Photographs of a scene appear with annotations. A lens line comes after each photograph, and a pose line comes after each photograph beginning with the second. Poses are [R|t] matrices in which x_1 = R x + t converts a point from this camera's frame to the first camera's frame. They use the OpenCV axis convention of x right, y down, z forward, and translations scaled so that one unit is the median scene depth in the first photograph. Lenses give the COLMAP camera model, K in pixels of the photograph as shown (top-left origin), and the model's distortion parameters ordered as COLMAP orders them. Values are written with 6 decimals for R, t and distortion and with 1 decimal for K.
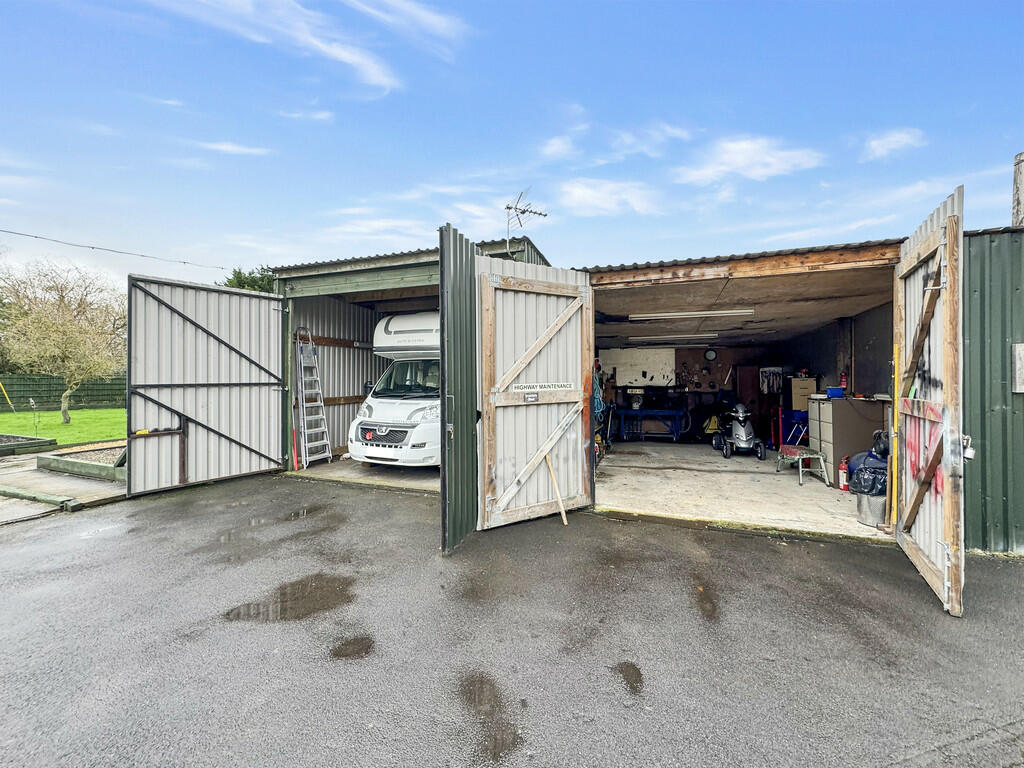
lens RADIAL K [[411.5, 0, 515.5], [0, 411.5, 376.6], [0, 0, 1]] dist [-0.000958, -0.000025]
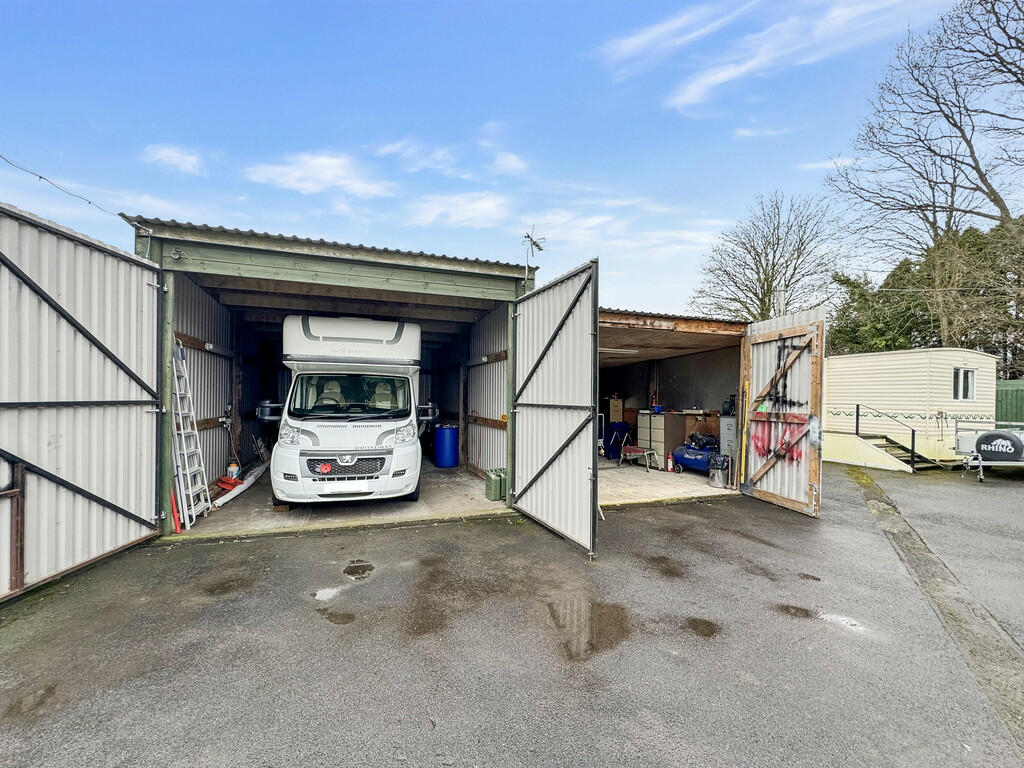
lens RADIAL K [[414.8, 0, 508.0], [0, 414.8, 398.1], [0, 0, 1]] dist [-0.001169, 0.000106]
pose [[0.771937, 0.009203, 0.635632, -0.663345], [-0.013965, 0.999899, 0.002482, 0.002540], [-0.635546, -0.010792, 0.771988, 0.184779]]
